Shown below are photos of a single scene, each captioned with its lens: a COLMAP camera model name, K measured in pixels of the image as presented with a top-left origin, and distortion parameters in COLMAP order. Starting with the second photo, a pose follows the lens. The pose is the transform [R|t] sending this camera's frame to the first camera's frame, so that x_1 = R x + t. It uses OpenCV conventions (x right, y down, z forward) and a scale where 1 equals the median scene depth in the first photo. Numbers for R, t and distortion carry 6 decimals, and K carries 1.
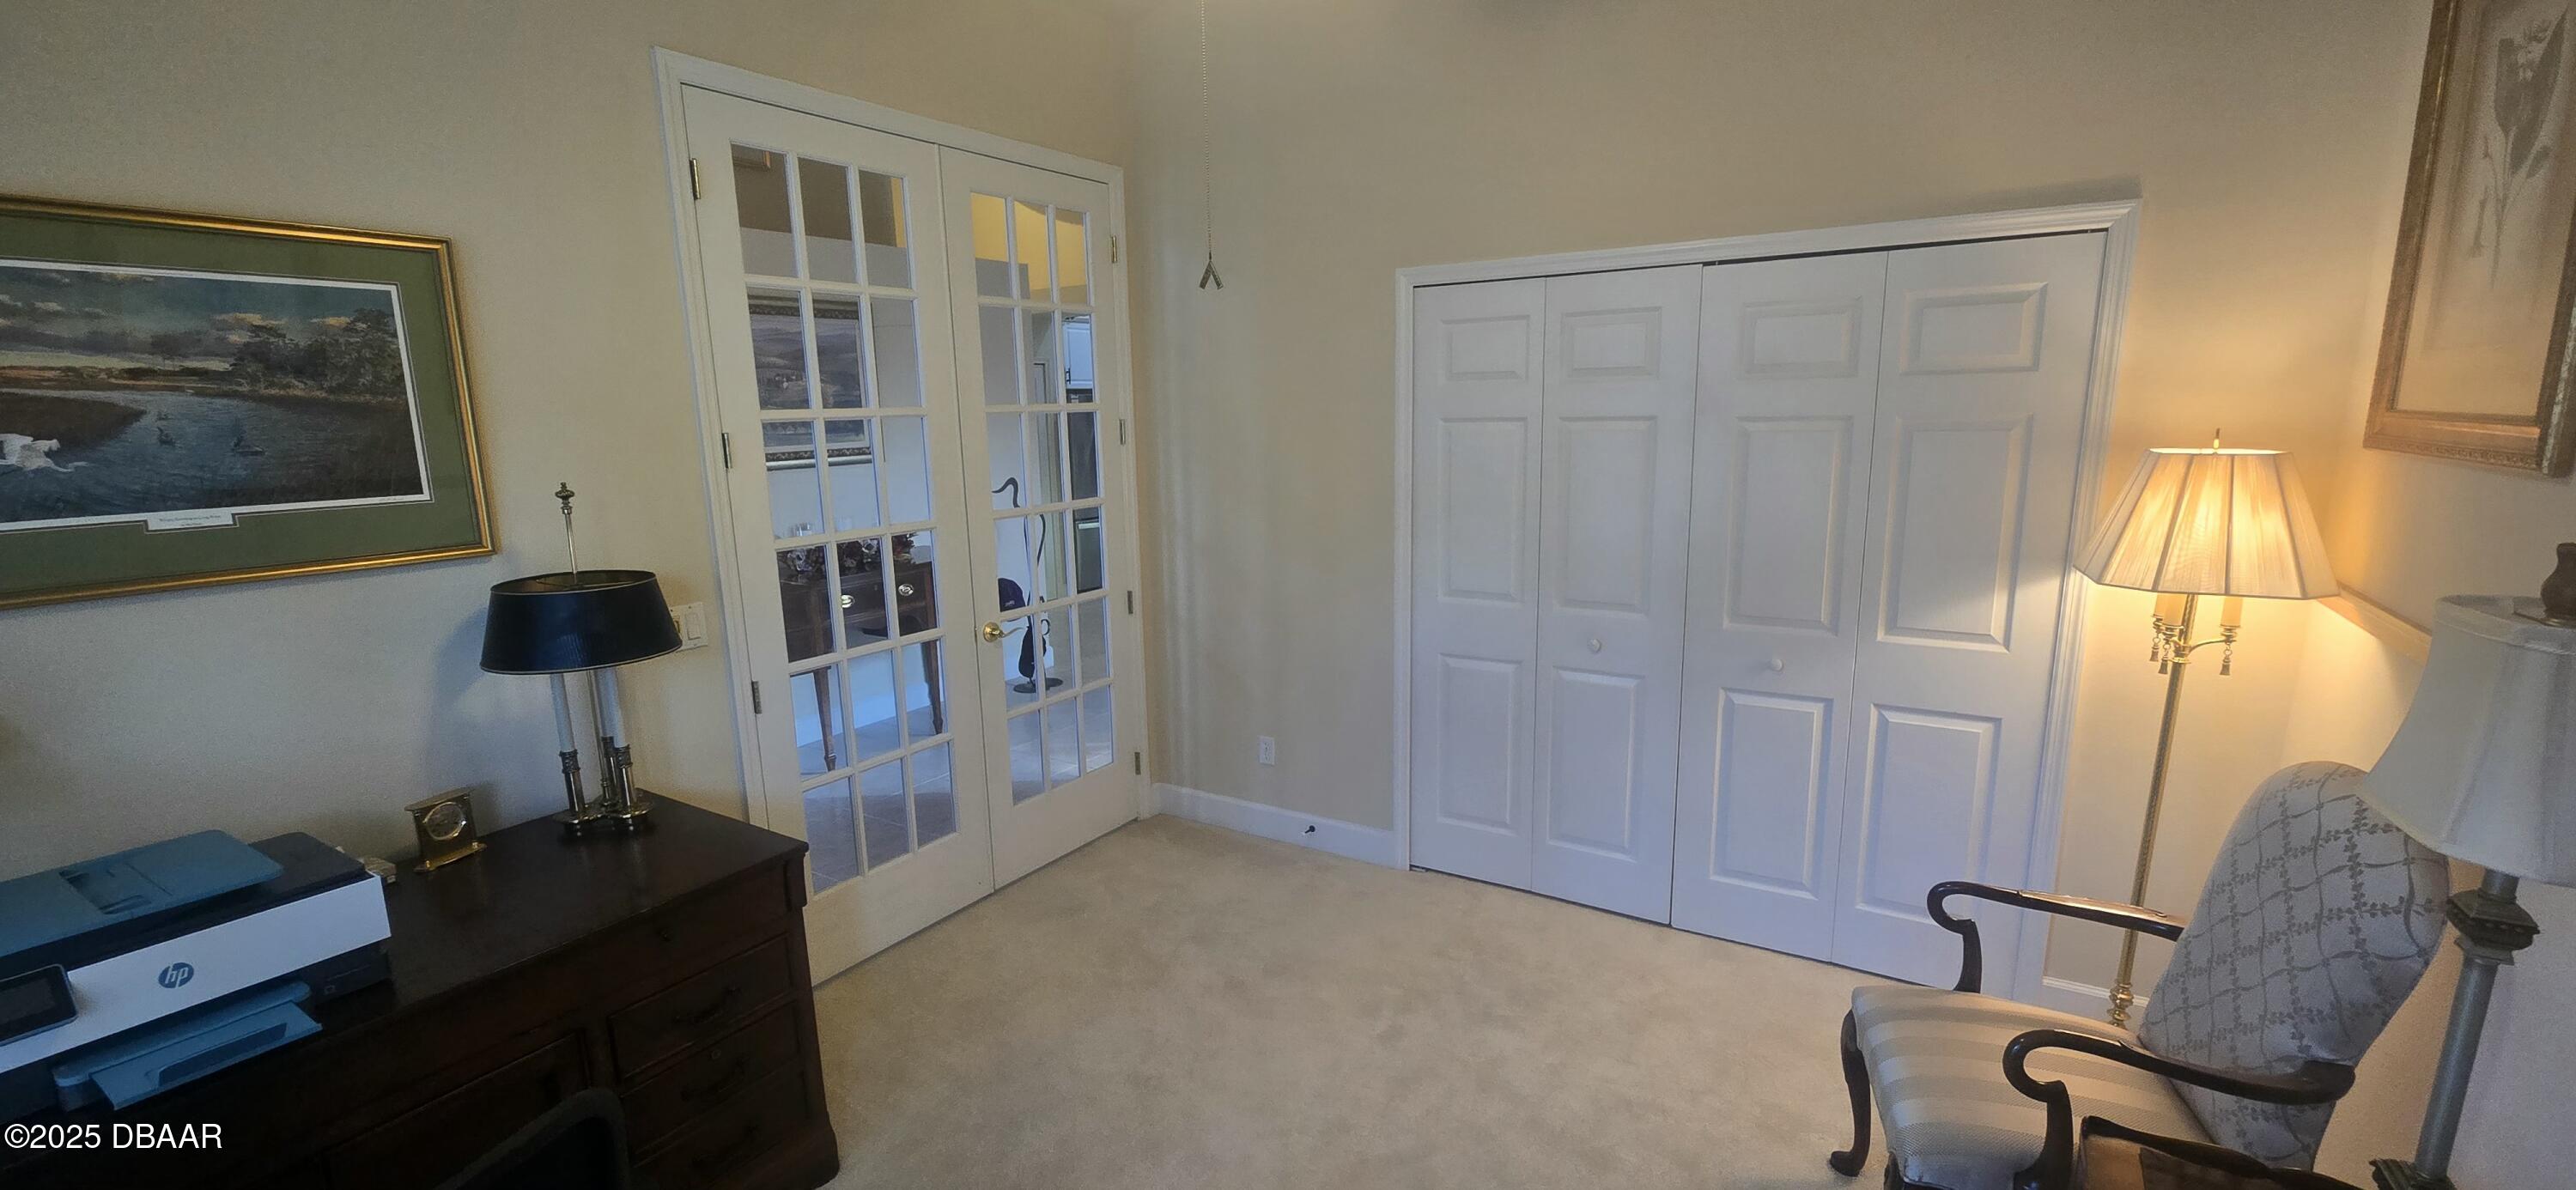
lens RADIAL K [[1053.1, 0, 1291.0], [0, 1053.1, 597.3], [0, 0, 1]] dist [-0.000144, -0.000269]
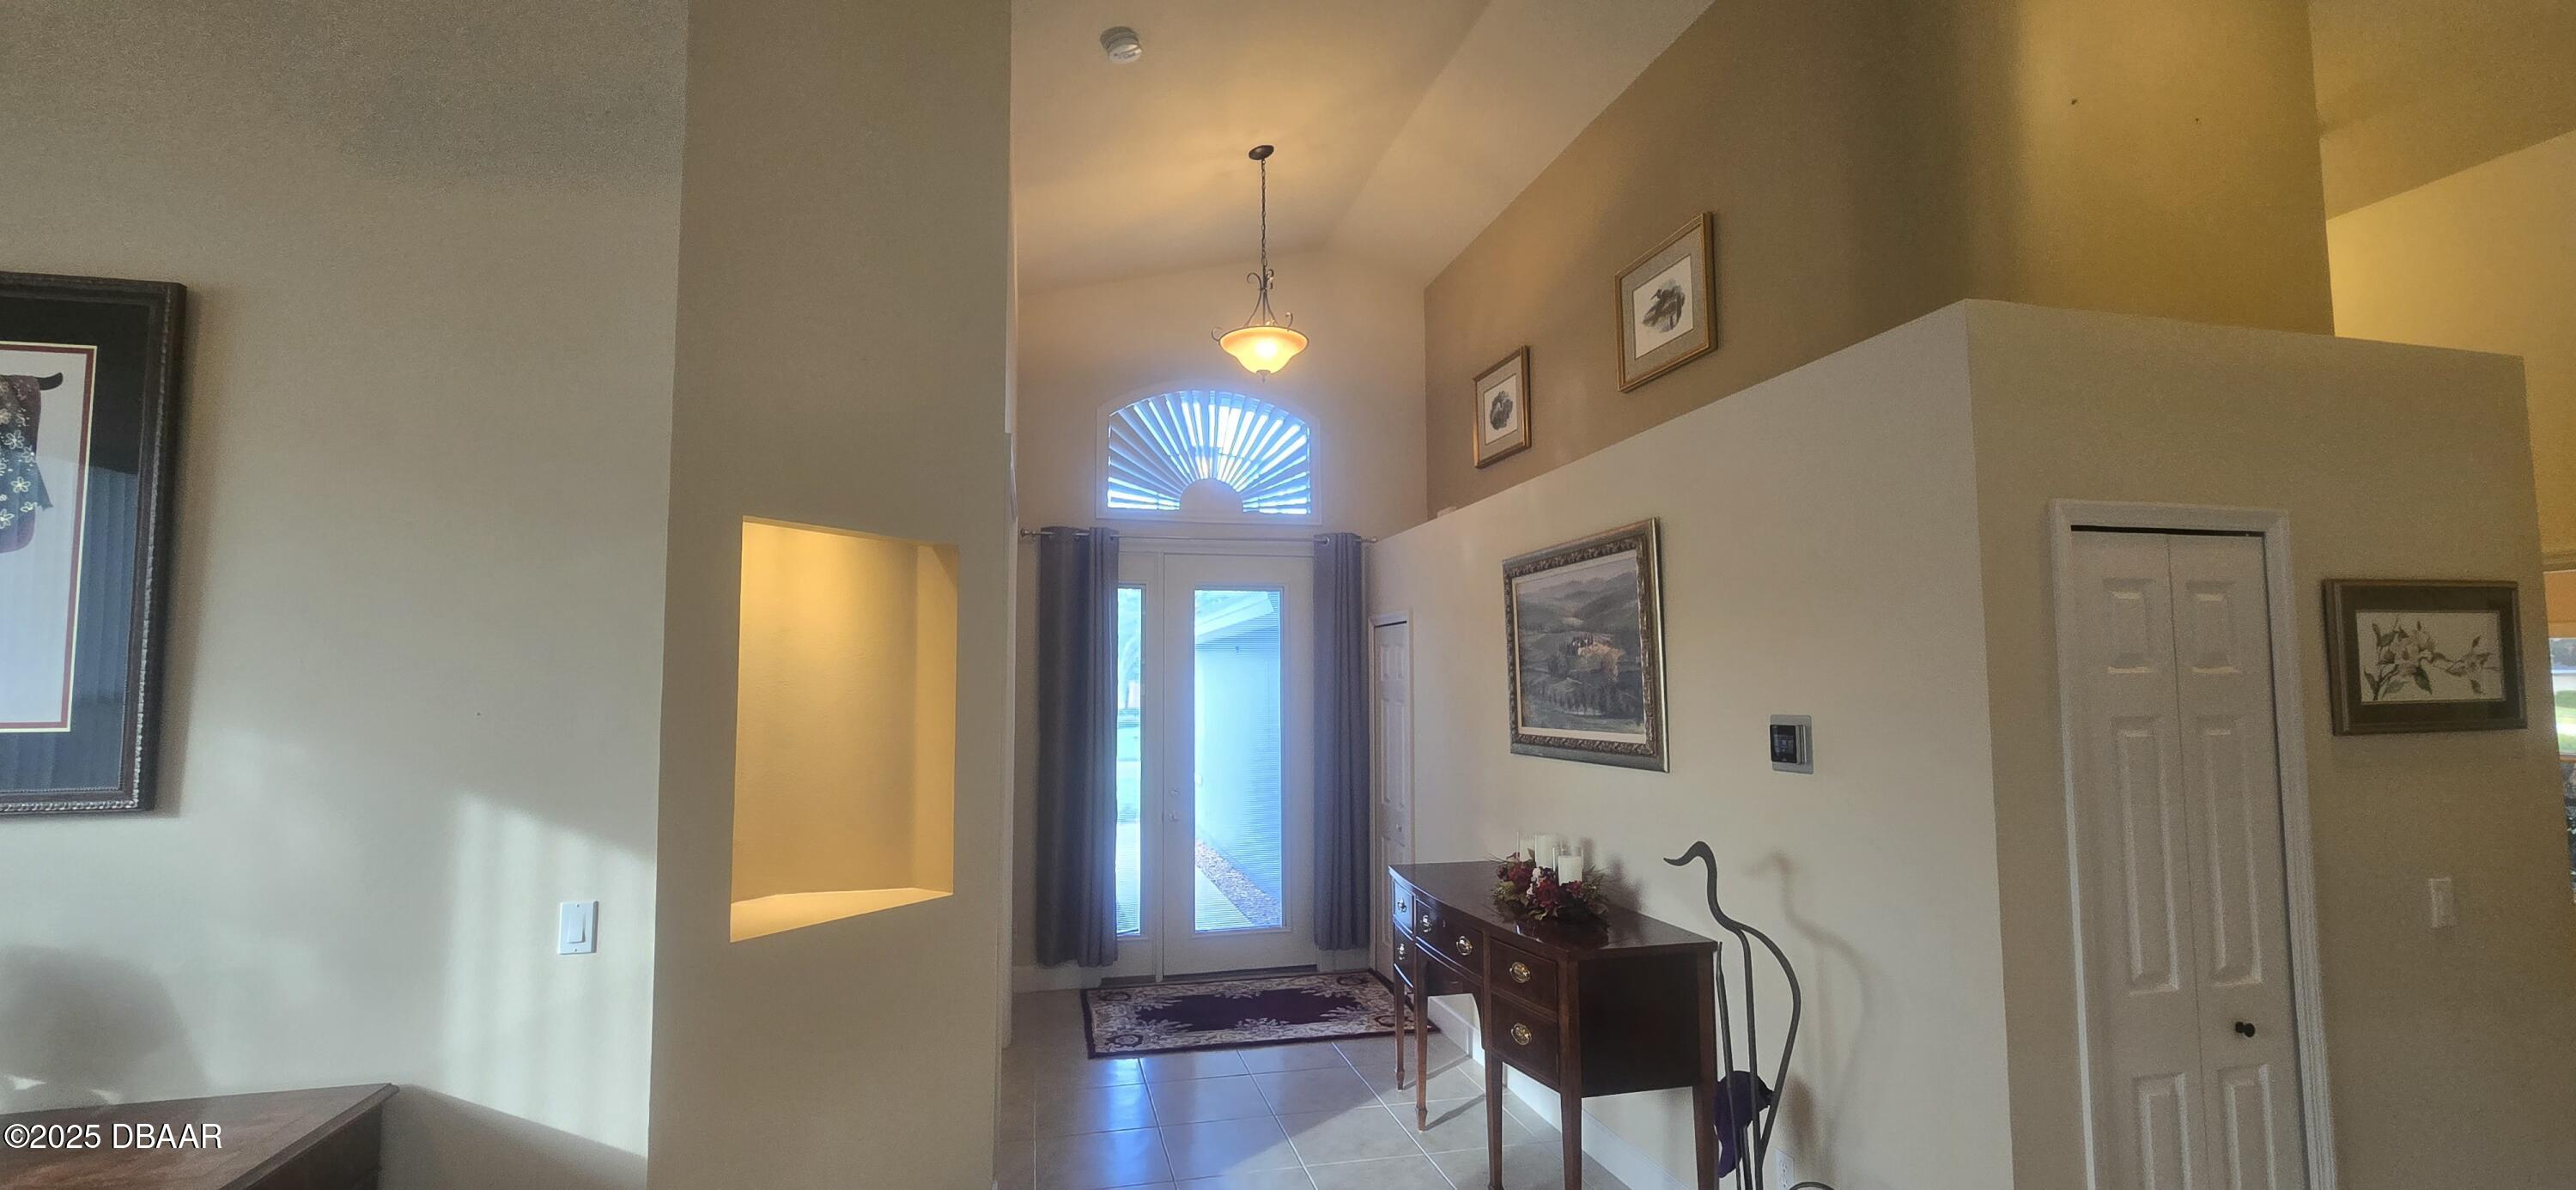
lens RADIAL K [[1053.1, 0, 1281.5], [0, 1053.1, 602.7], [0, 0, 1]] dist [-0.000144, -0.000269]
pose [[-0.702160, -0.031750, -0.711311, 0.218980], [-0.115678, 0.990820, 0.069964, -0.267046], [0.702560, 0.131408, -0.699387, 1.387369]]
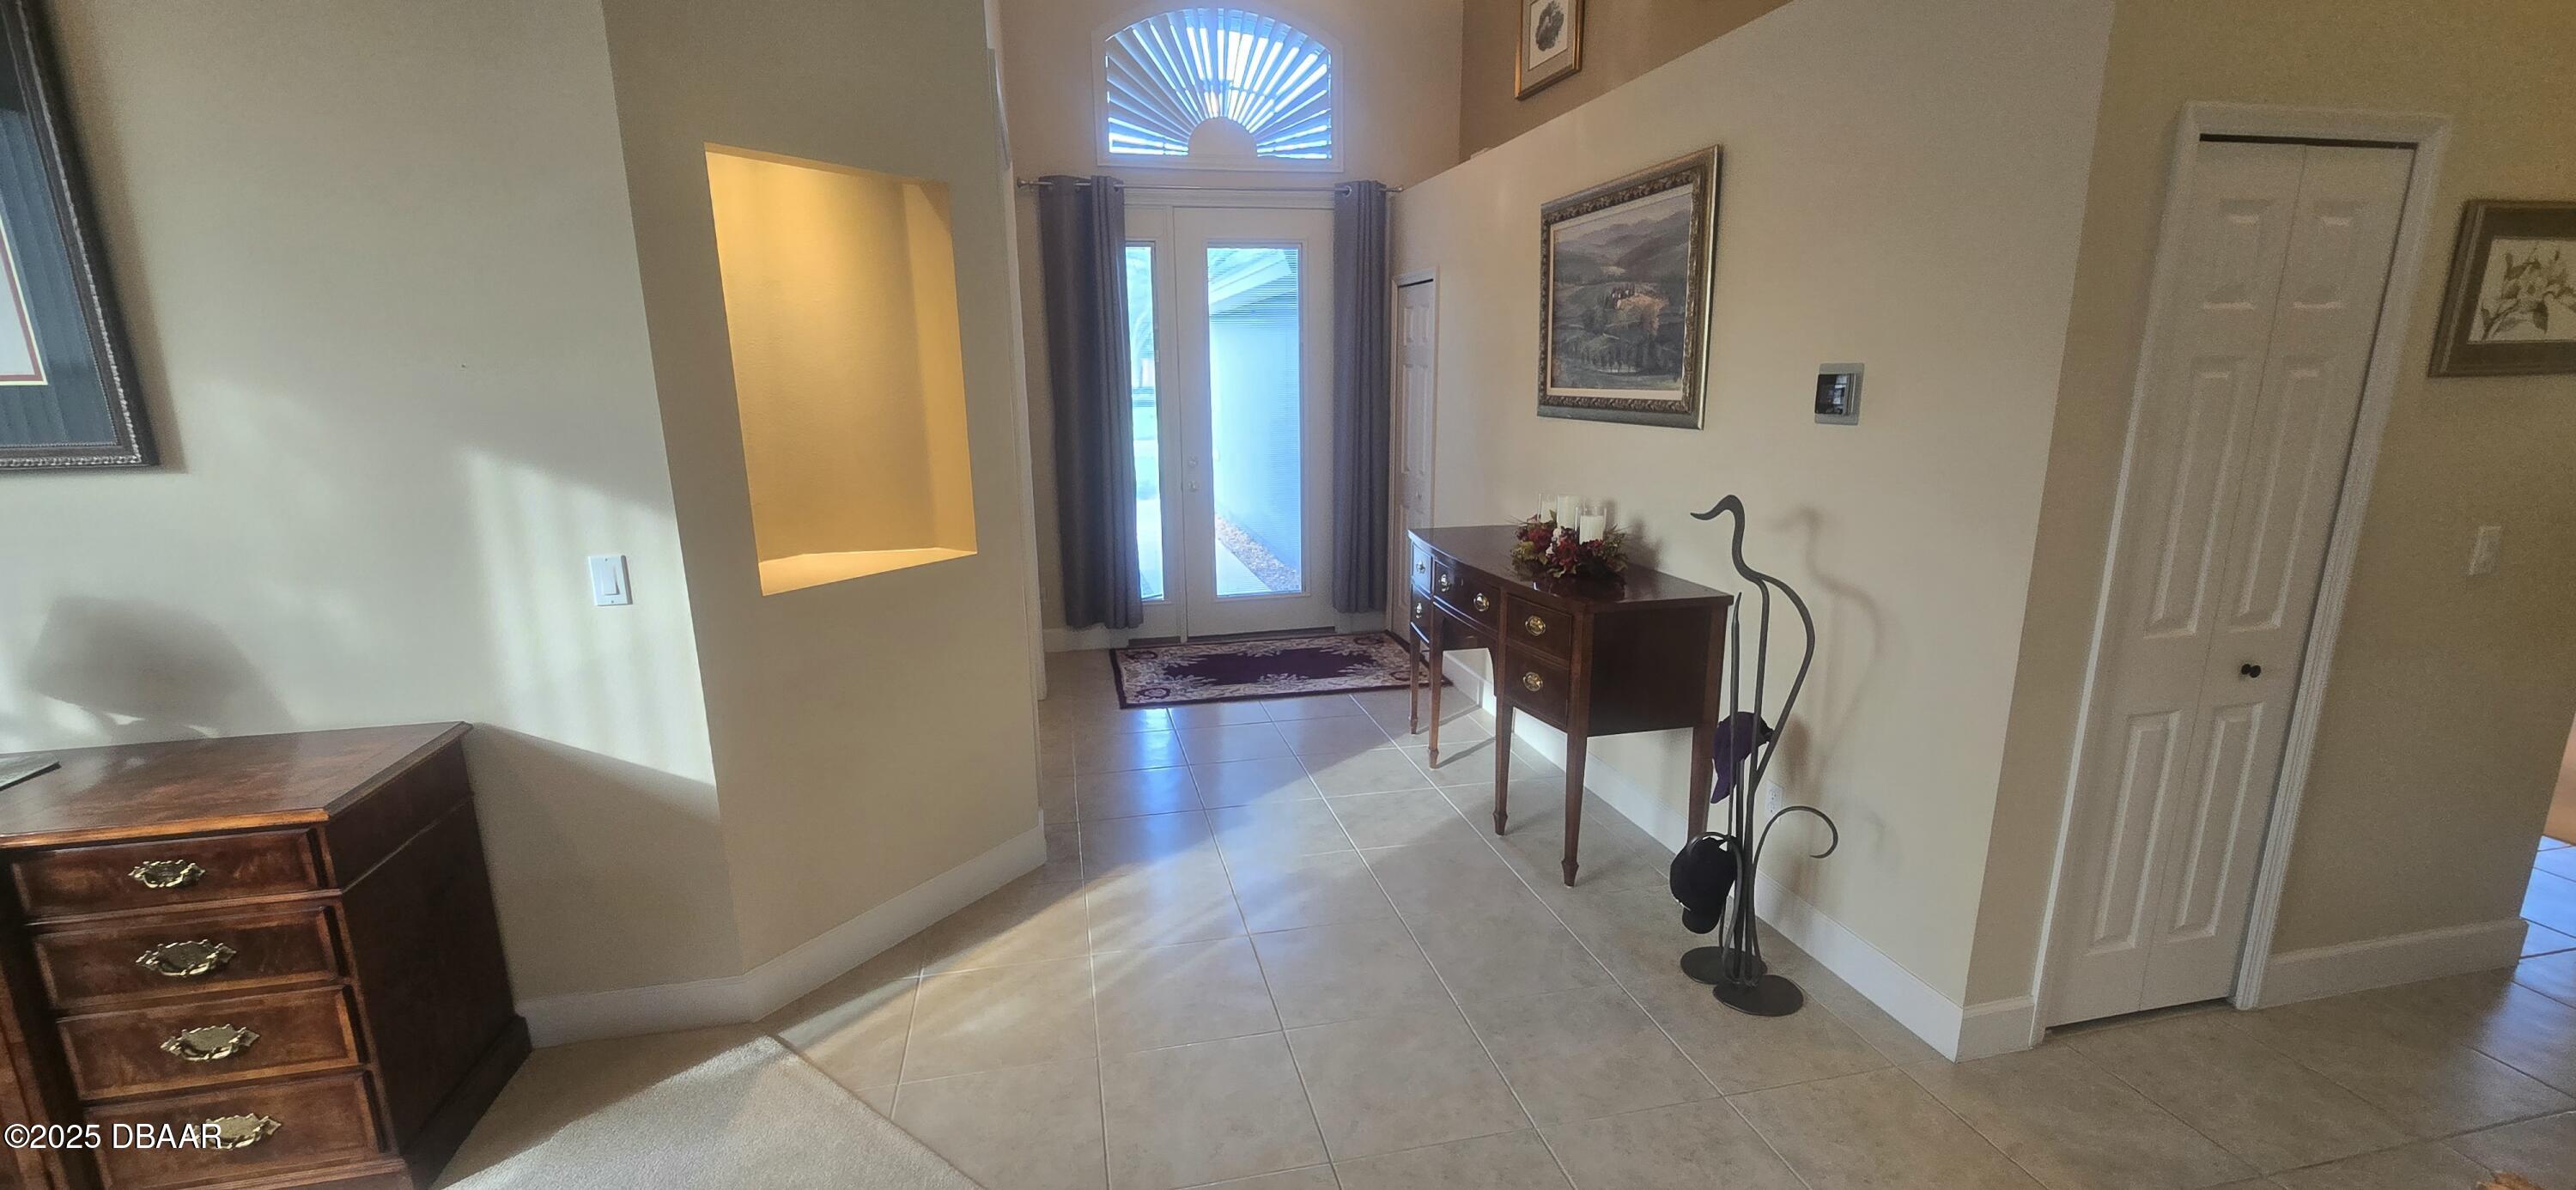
lens RADIAL K [[1053.1, 0, 1281.8], [0, 1053.1, 603.2], [0, 0, 1]] dist [-0.000144, -0.000269]
pose [[-0.712543, 0.181606, -0.677718, 0.208801], [-0.106930, 0.926530, 0.360704, -0.248821], [0.693432, 0.329485, -0.640774, 1.376974]]
